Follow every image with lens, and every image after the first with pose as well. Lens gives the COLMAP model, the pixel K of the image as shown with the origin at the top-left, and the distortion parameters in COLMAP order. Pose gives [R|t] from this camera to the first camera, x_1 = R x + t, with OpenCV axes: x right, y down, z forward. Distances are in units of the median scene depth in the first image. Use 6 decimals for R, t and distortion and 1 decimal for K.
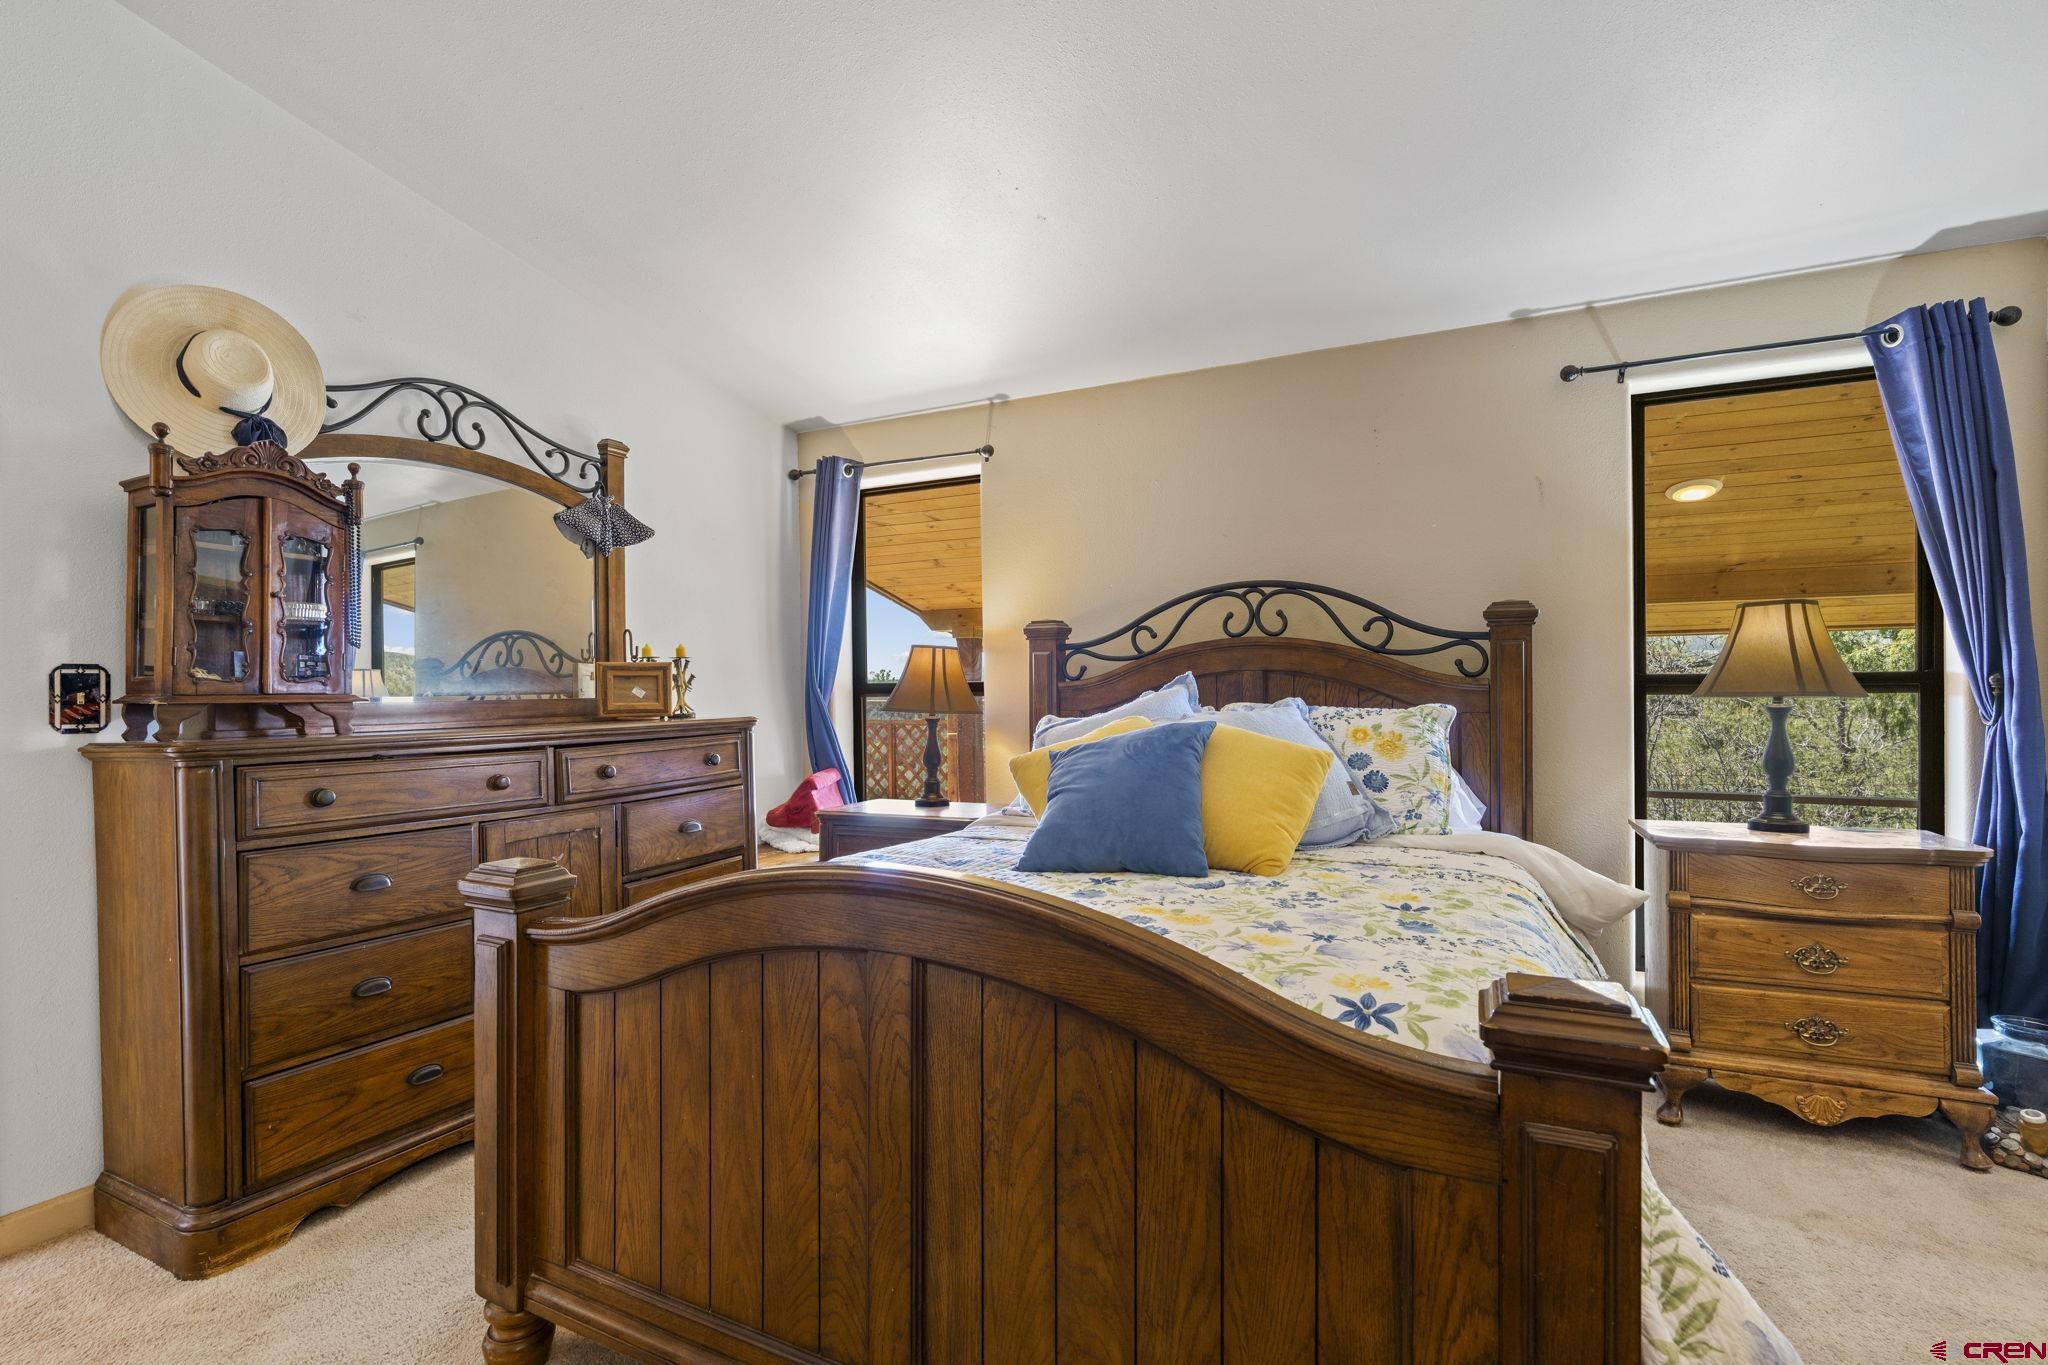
lens RADIAL K [[886.8, 0, 1017.0], [0, 886.8, 688.1], [0, 0, 1]] dist [-0.002897, -0.000195]
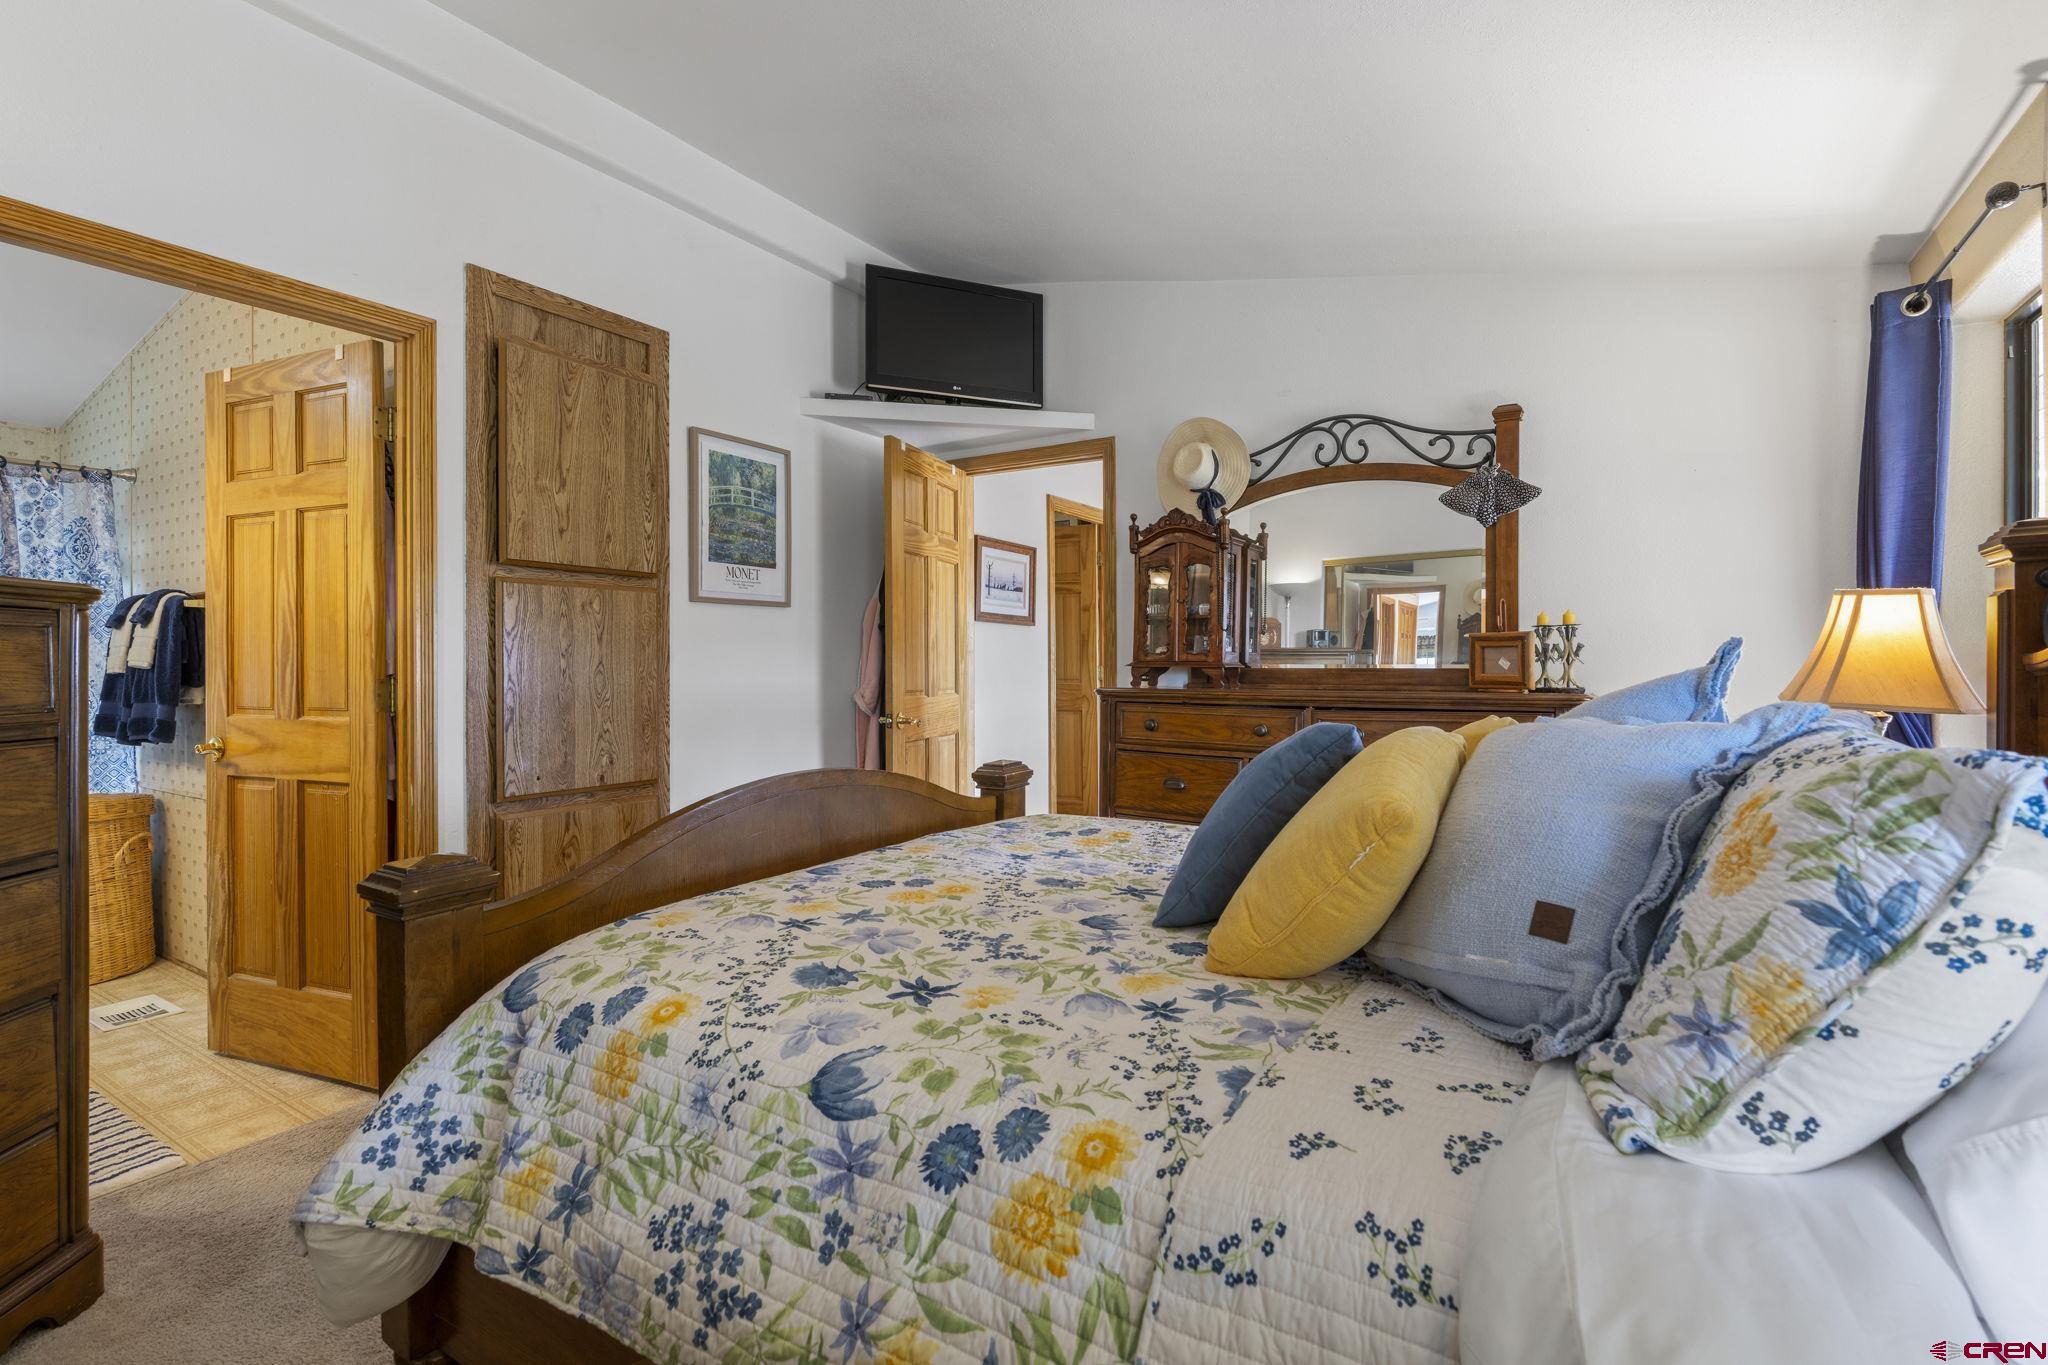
lens RADIAL K [[966.0, 0, 1023.2], [0, 966.0, 669.5], [0, 0, 1]] dist [-0.003371, 0.000477]
pose [[-0.031273, 0.007975, -0.999479, 0.715860], [-0.002168, 0.999965, 0.008047, 0.004634], [0.999509, 0.002419, -0.031254, 0.575107]]
